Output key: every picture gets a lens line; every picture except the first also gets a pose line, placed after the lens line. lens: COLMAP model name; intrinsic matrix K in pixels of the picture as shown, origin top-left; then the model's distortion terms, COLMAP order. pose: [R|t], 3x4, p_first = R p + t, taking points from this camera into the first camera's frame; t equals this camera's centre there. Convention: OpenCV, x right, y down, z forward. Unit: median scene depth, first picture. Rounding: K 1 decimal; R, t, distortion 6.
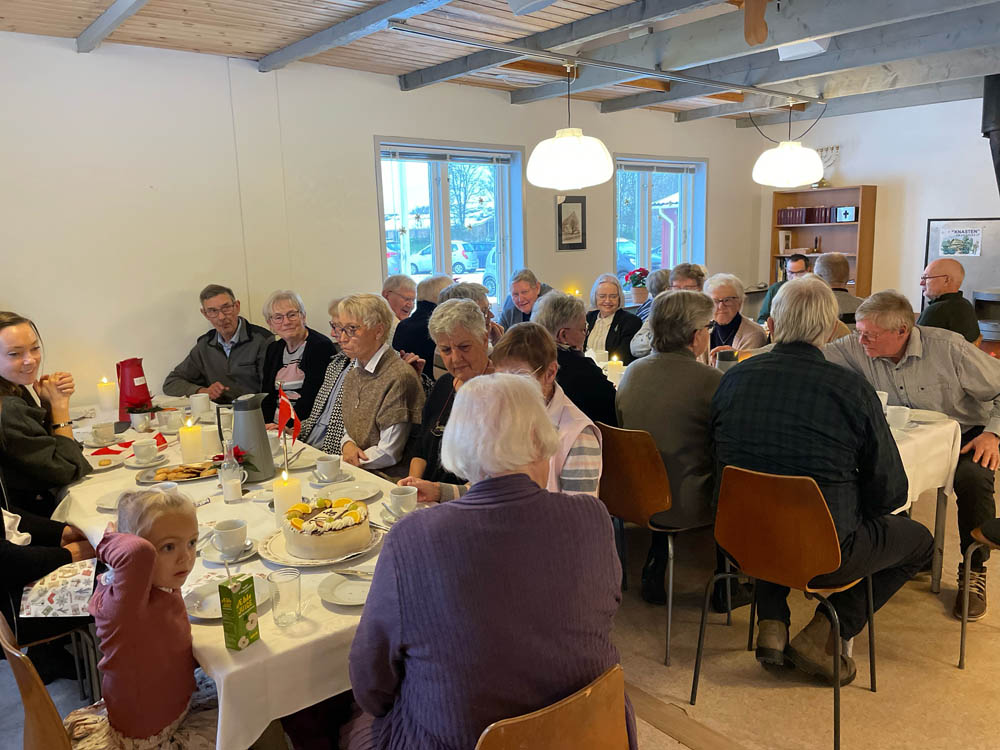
lens RADIAL K [[765.0, 0, 500.0], [0, 765.0, 375.0], [0, 0, 1]] dist [0.070023, -0.095561]
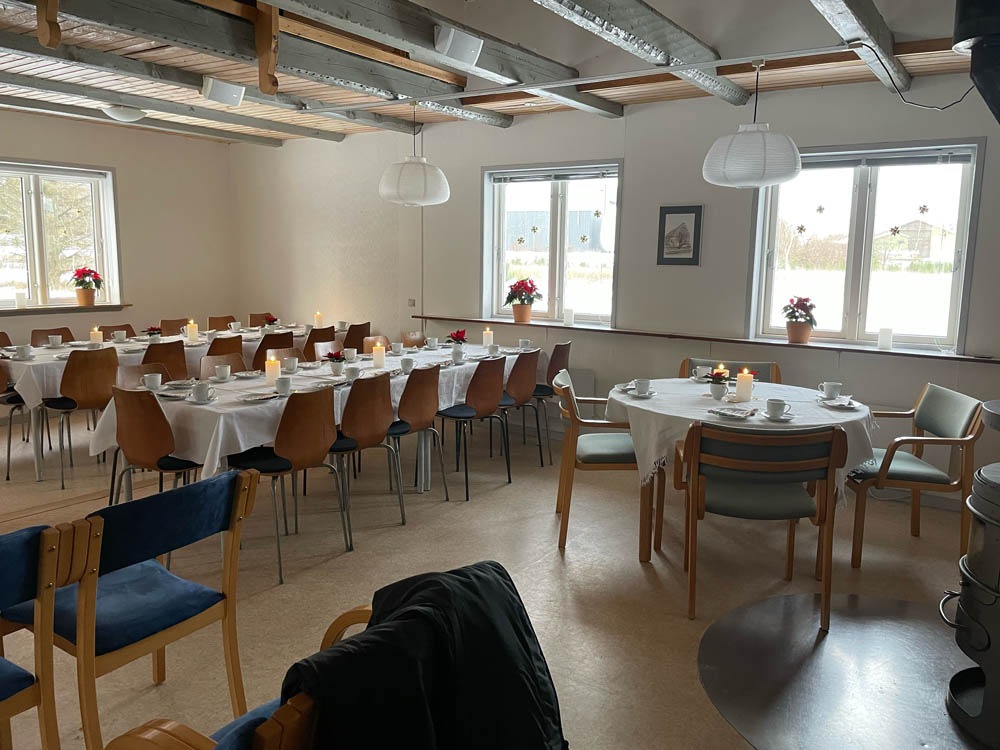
lens RADIAL K [[775.3, 0, 500.0], [0, 775.3, 375.0], [0, 0, 1]] dist [0.085280, -0.128910]
pose [[0.306843, 0.175663, -0.935409, 1.369218], [-0.191158, 0.974167, 0.120236, -0.162889], [0.932366, 0.141918, 0.332495, 0.781767]]
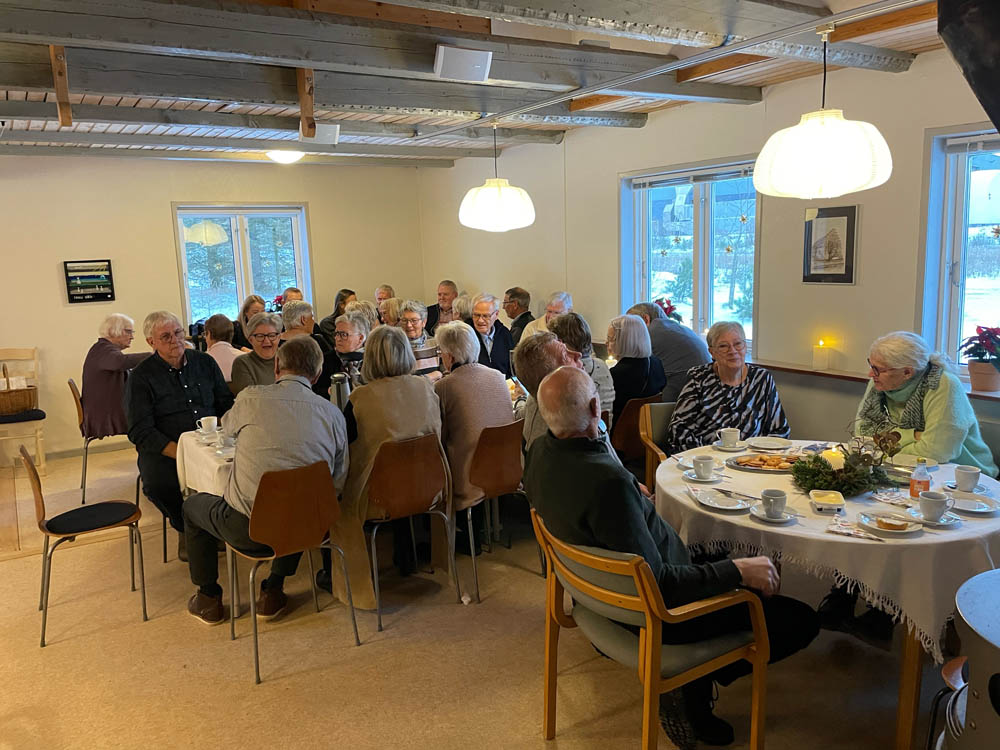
lens RADIAL K [[775.3, 0, 500.0], [0, 775.3, 375.0], [0, 0, 1]] dist [0.085280, -0.128910]
pose [[-0.119706, 0.195238, -0.973423, 1.280126], [-0.139122, 0.967501, 0.211158, -0.289226], [0.983013, 0.160702, -0.088654, 1.176431]]
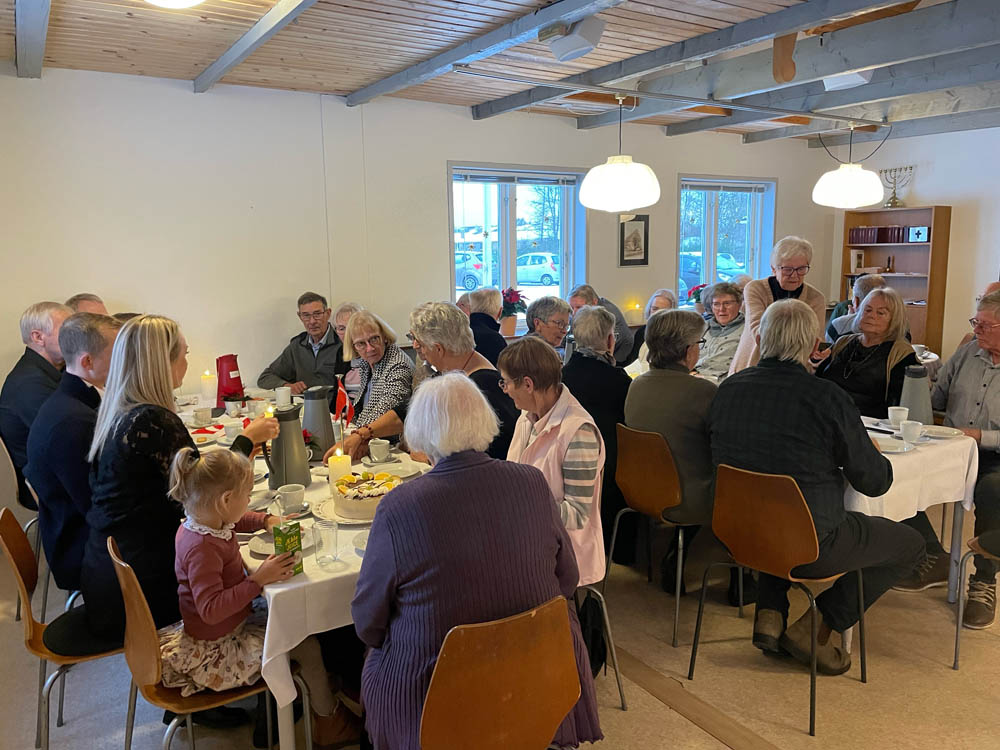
lens RADIAL K [[775.3, 0, 500.0], [0, 775.3, 375.0], [0, 0, 1]] dist [0.085280, -0.128910]
pose [[0.991525, 0.033921, -0.125411, 0.076611], [-0.035828, 0.999274, -0.012985, 0.009824], [0.124880, 0.017368, 0.992020, -0.116464]]
